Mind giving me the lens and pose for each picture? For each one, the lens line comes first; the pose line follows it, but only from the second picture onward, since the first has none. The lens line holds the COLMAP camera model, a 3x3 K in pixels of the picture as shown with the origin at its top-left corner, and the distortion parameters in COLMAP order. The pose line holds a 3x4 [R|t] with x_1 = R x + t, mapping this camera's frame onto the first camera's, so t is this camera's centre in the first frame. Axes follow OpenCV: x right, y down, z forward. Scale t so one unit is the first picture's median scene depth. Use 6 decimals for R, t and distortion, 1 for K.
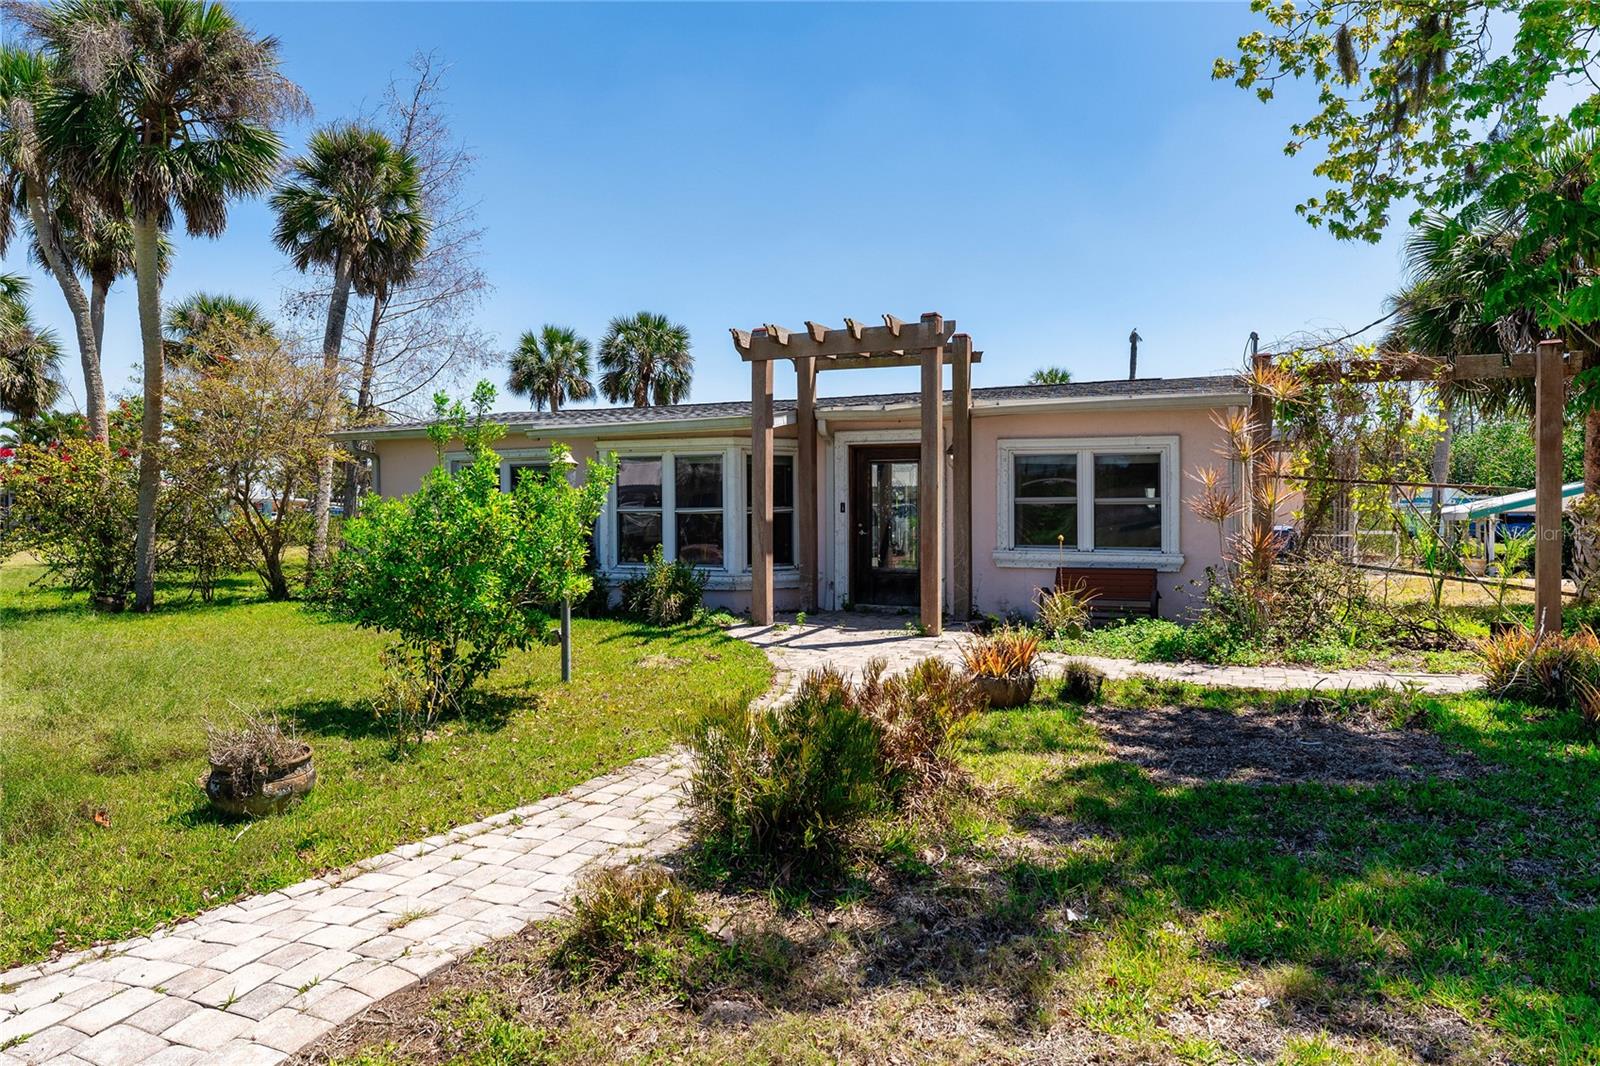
lens RADIAL K [[1066.0, 0, 800.0], [0, 1066.0, 533.0], [0, 0, 1]] dist [-0.001127, -0.002296]
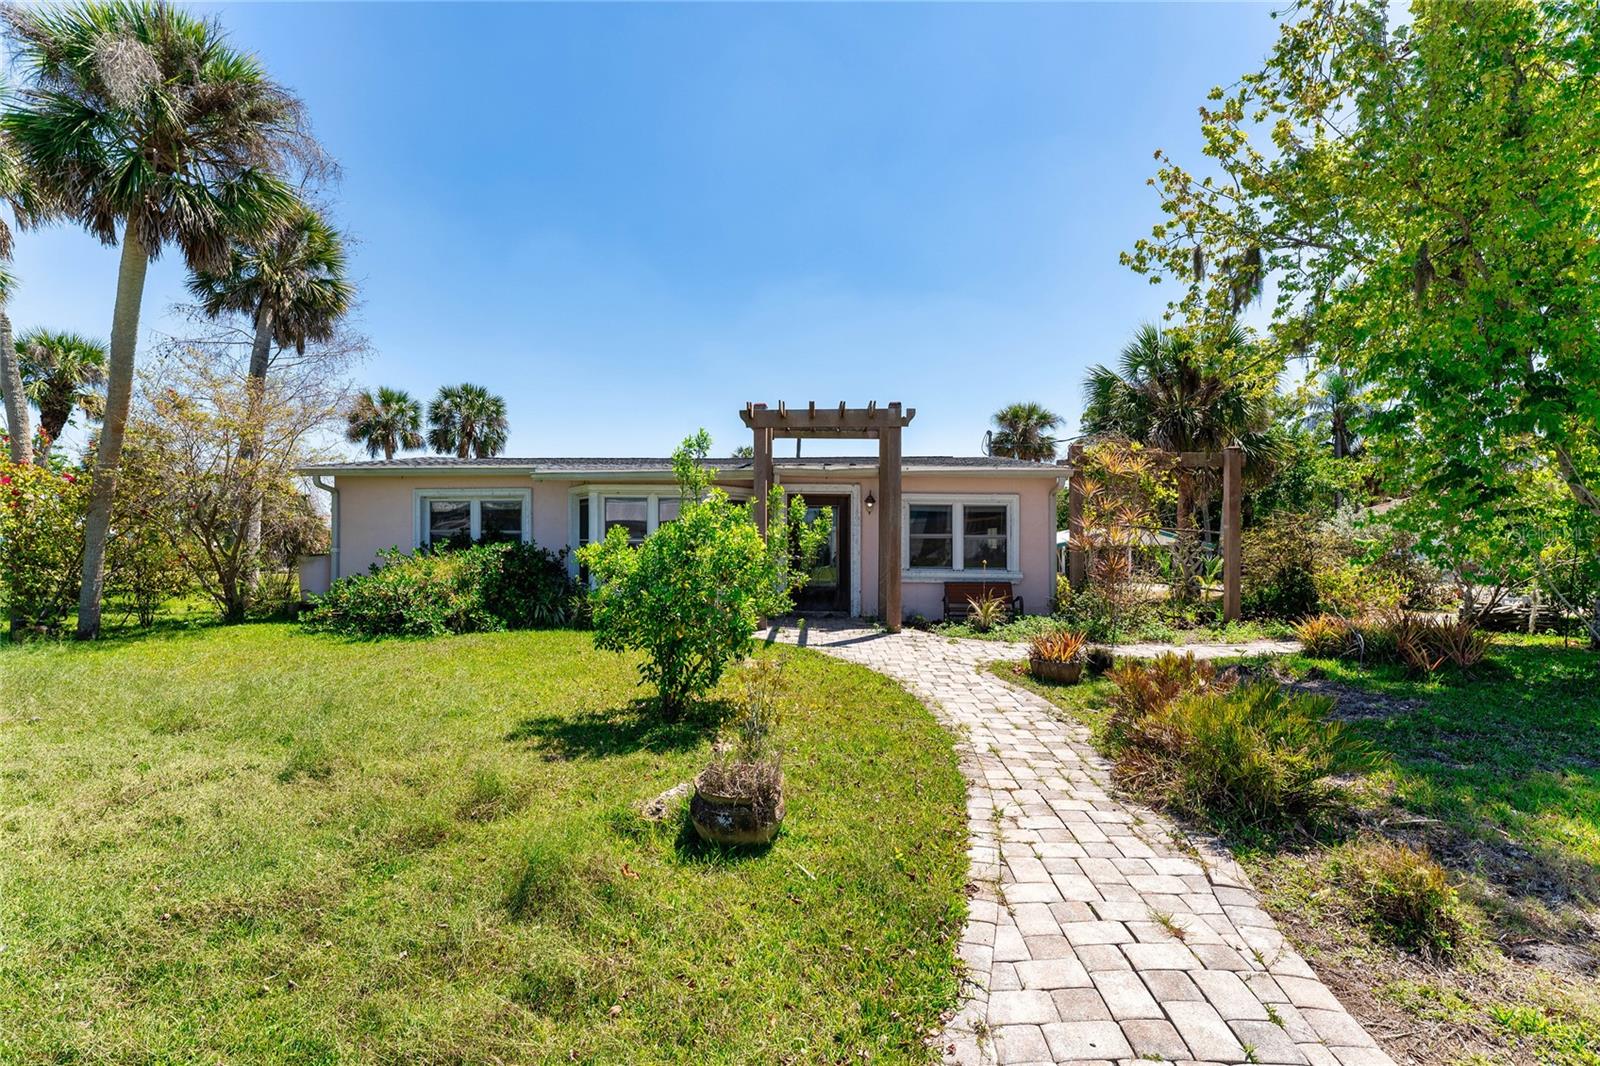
lens RADIAL K [[734.2, 0, 800.0], [0, 734.2, 533.0], [0, 0, 1]] dist [0.002787, 0.000193]
pose [[0.926039, 0.011570, 0.377250, -0.308818], [0.000736, 0.999473, -0.032459, -0.002454], [-0.377427, 0.030336, 0.925542, 0.137444]]
